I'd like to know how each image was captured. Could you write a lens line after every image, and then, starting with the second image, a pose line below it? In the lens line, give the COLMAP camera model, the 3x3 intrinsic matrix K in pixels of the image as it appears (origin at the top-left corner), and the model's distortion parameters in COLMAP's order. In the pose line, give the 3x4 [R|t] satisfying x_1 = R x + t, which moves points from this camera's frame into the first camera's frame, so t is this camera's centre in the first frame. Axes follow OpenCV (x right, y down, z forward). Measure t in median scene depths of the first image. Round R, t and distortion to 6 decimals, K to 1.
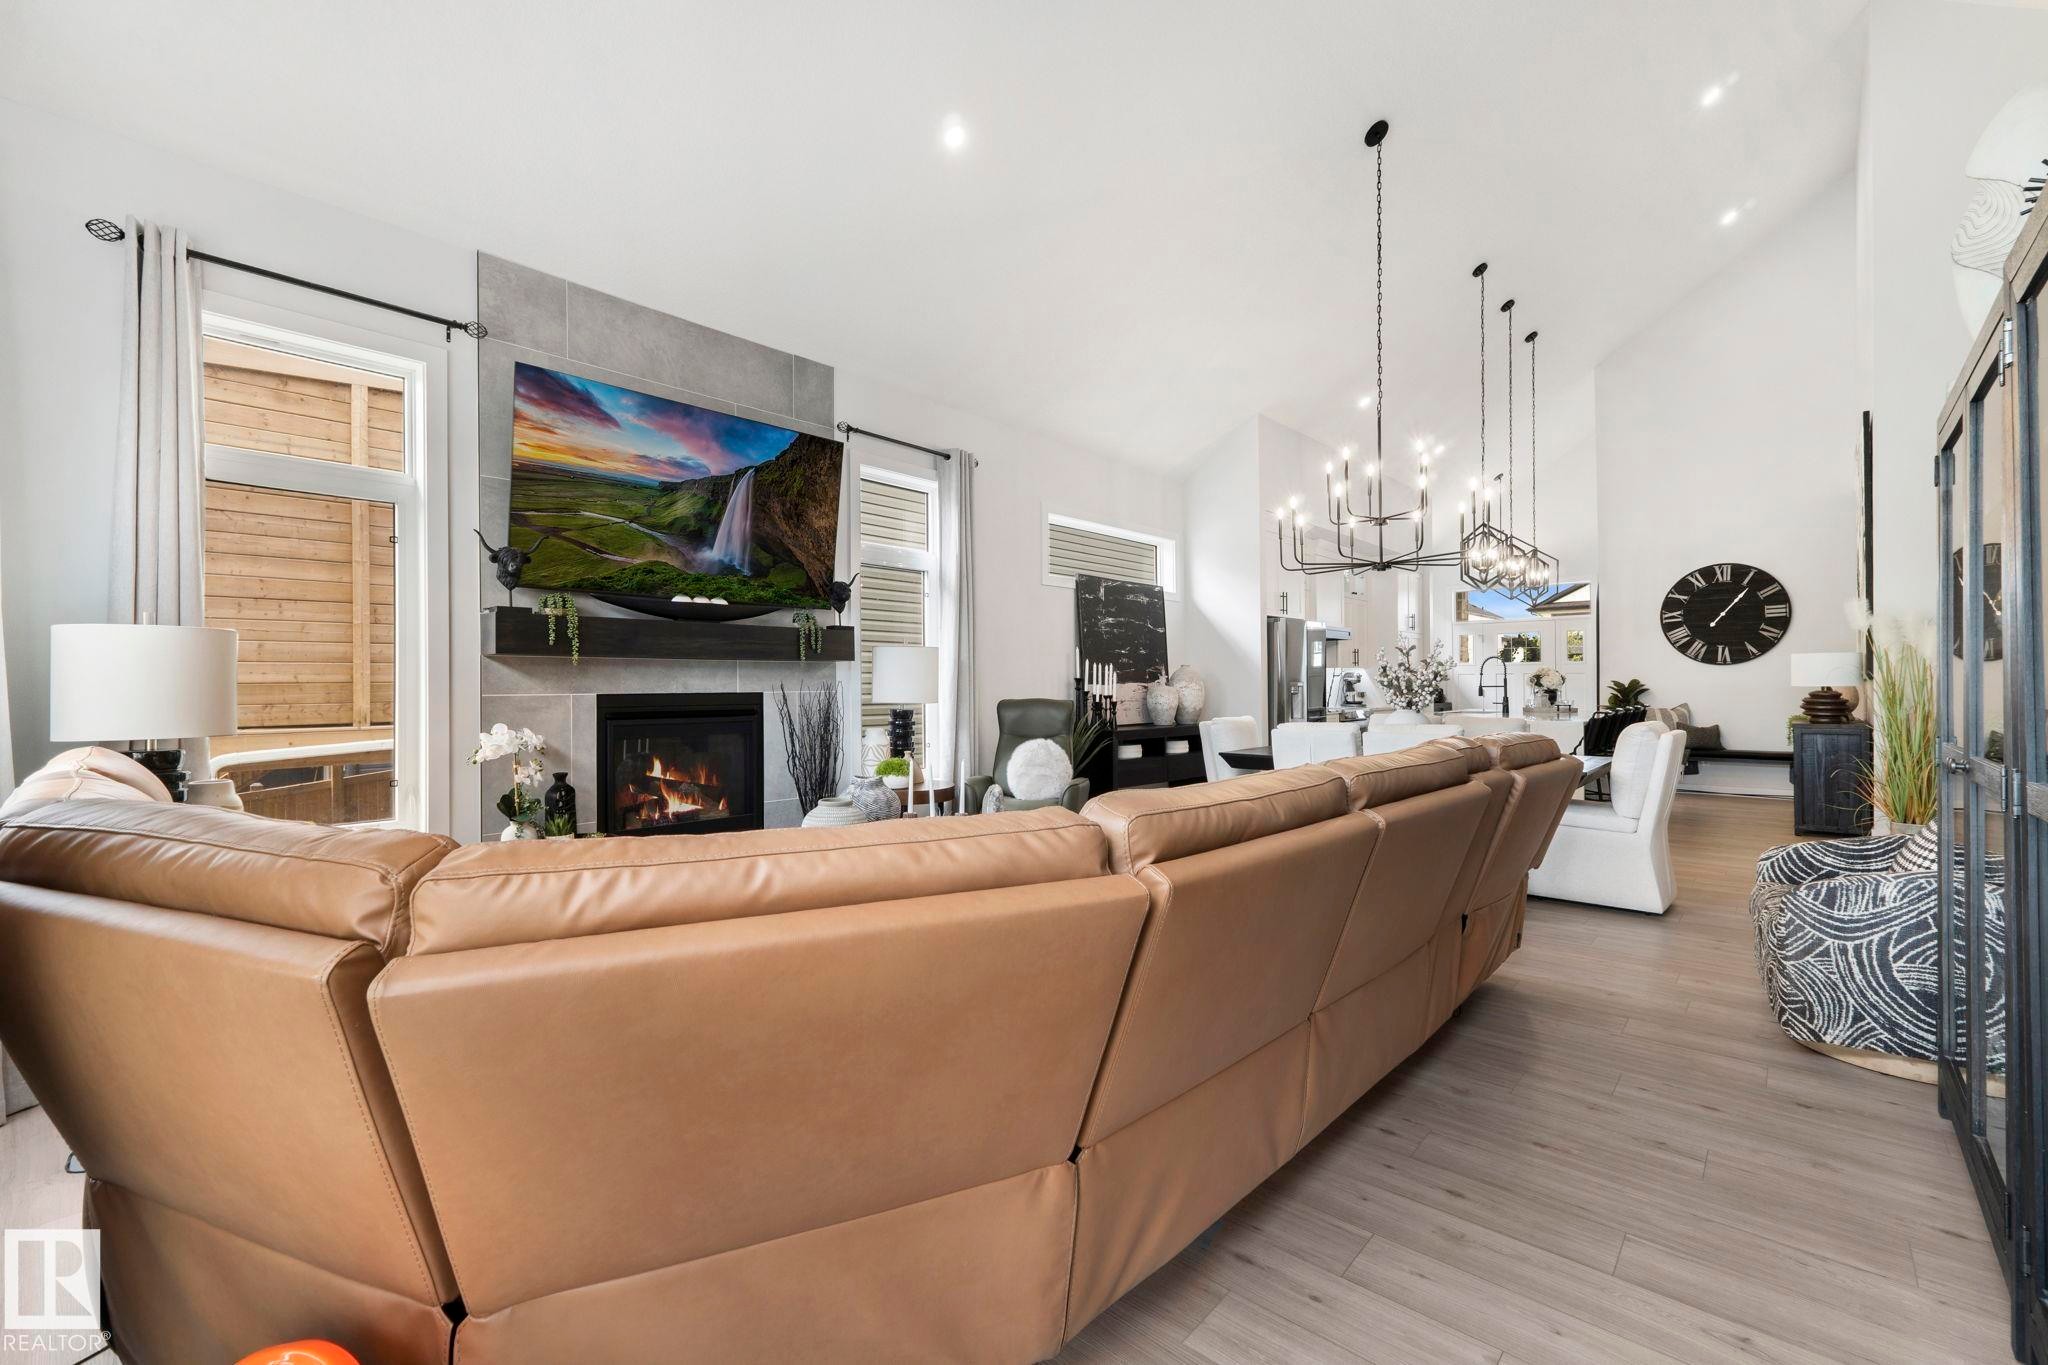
lens RADIAL K [[842.4, 0, 1036.8], [0, 842.4, 683.5], [0, 0, 1]] dist [-0.001170, -0.001535]
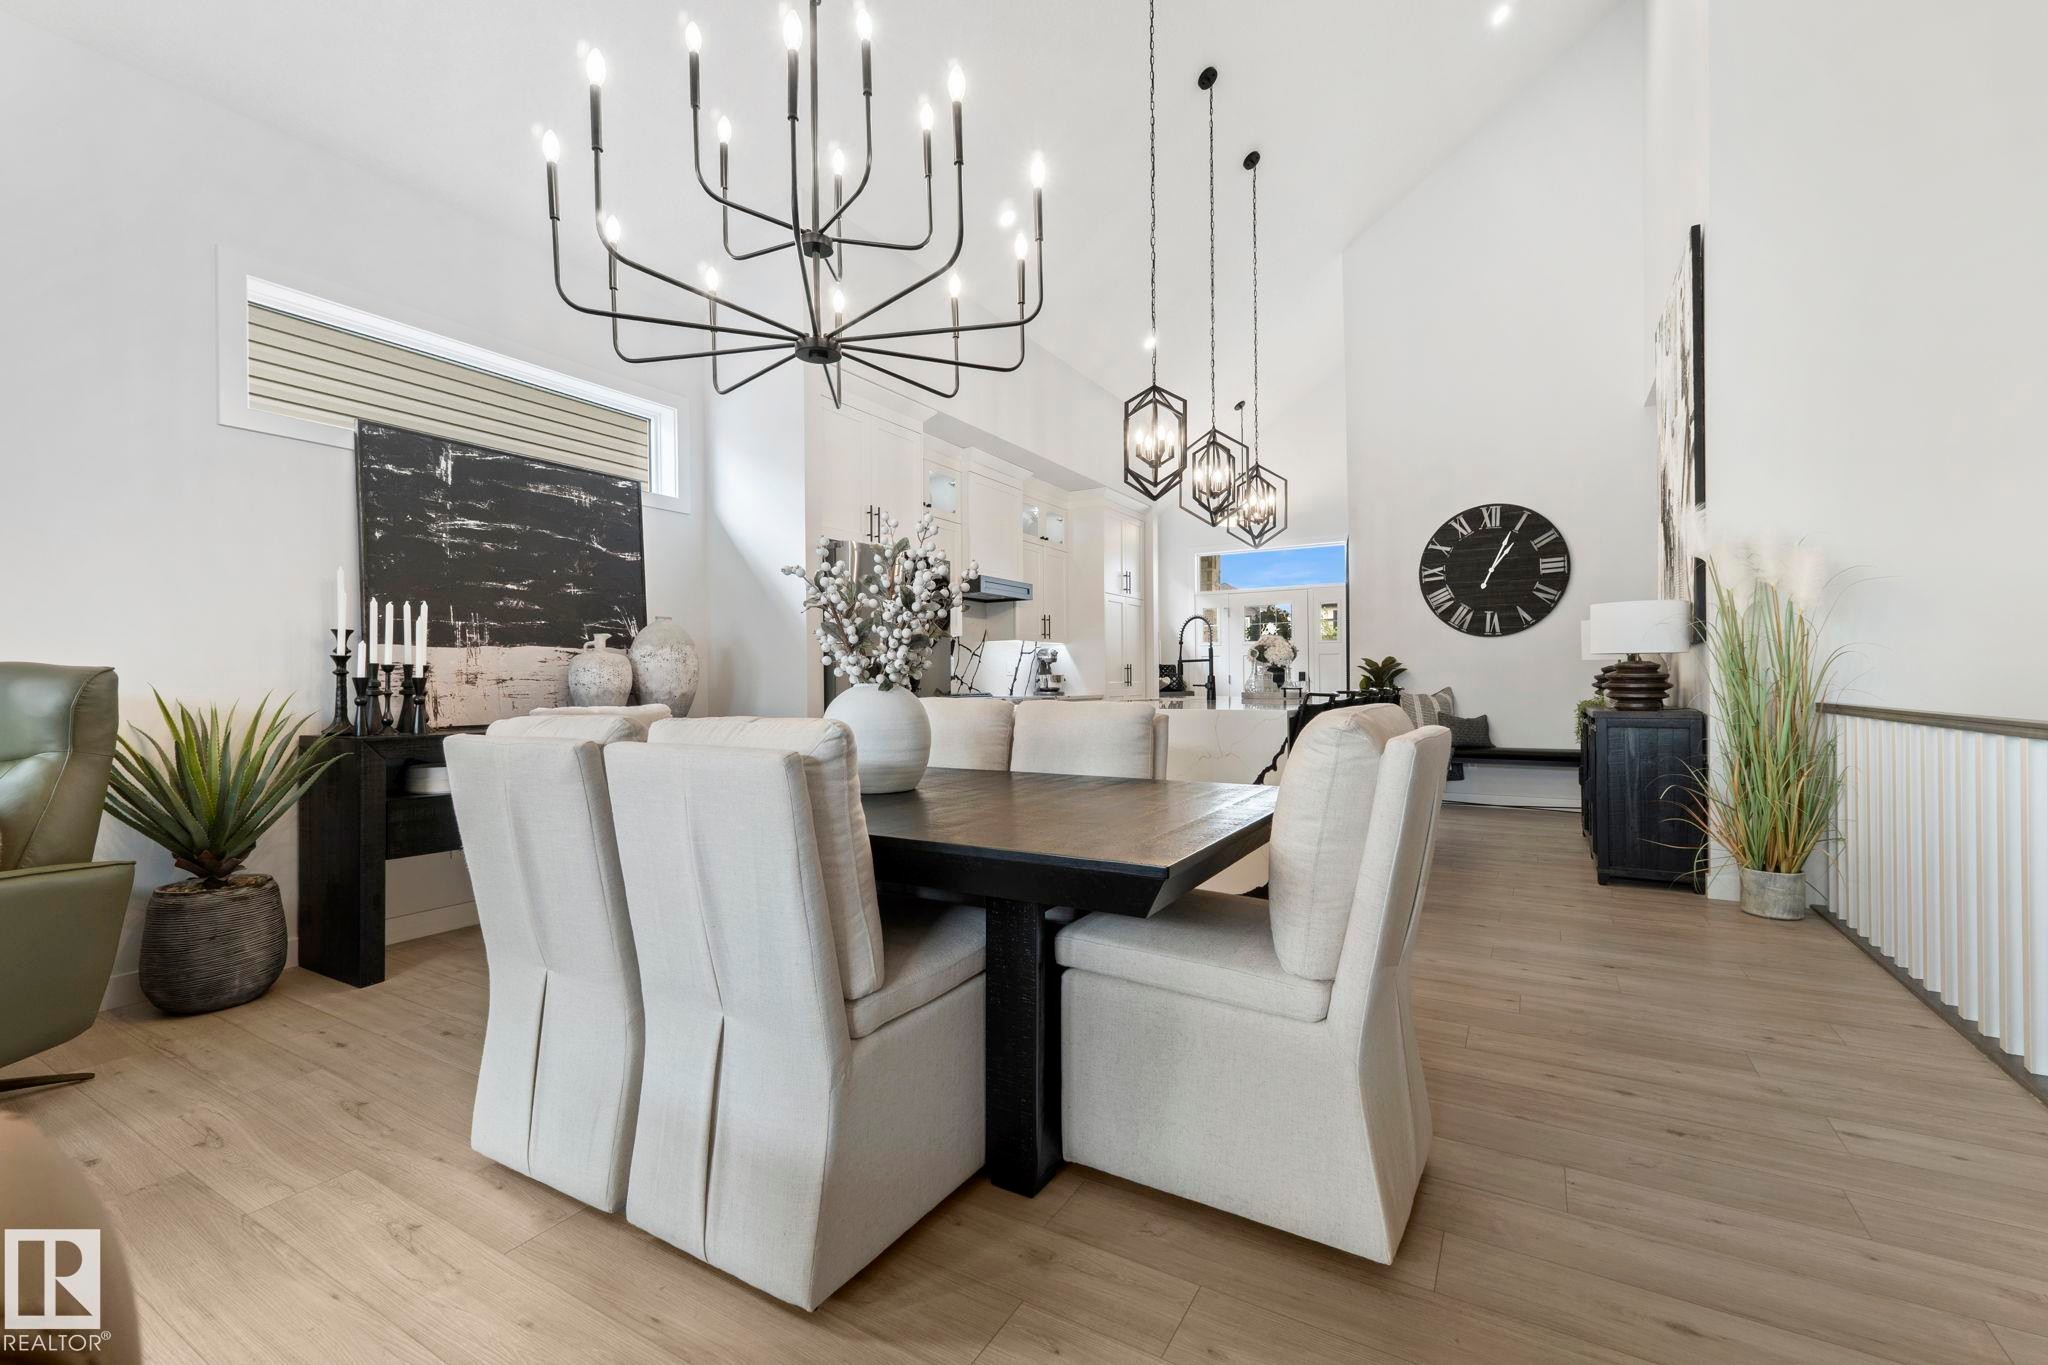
lens RADIAL K [[842.4, 0, 1038.3], [0, 842.4, 681.6], [0, 0, 1]] dist [-0.001170, -0.001535]
pose [[0.979250, -0.002120, 0.202645, 0.386833], [0.002052, 0.999998, 0.000546, 0.026761], [-0.202645, -0.000119, 0.979252, 0.502649]]
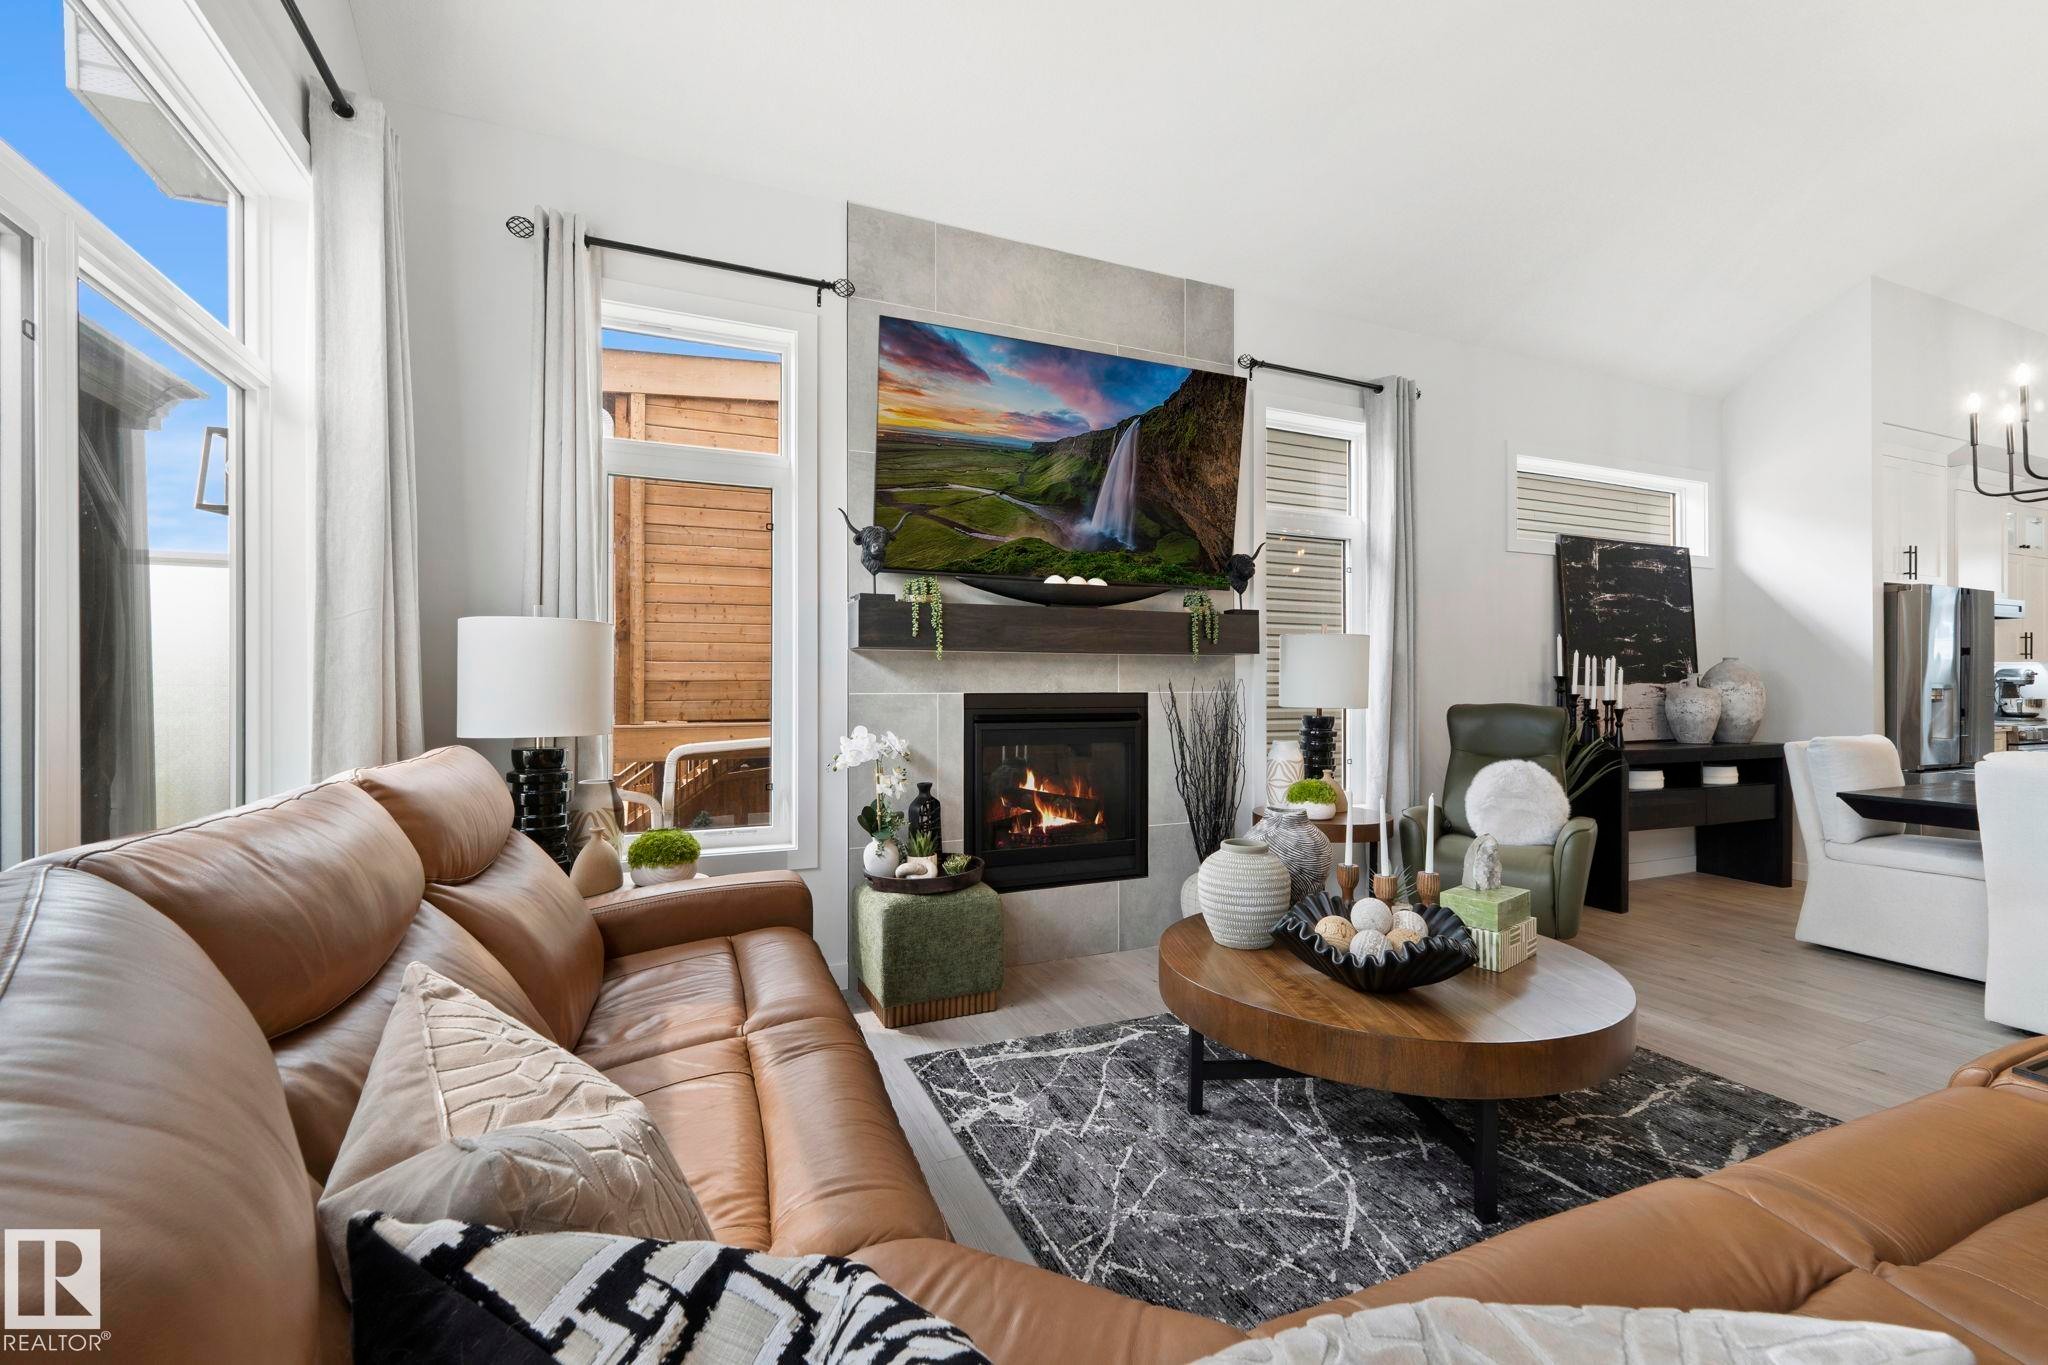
lens RADIAL K [[842.4, 0, 1038.3], [0, 842.4, 691.2], [0, 0, 1]] dist [-0.001170, -0.001535]
pose [[0.903569, 0.006629, -0.428392, -0.053151], [-0.003294, 0.999958, 0.008526, 0.001979], [0.428431, -0.006293, 0.903553, 0.160734]]
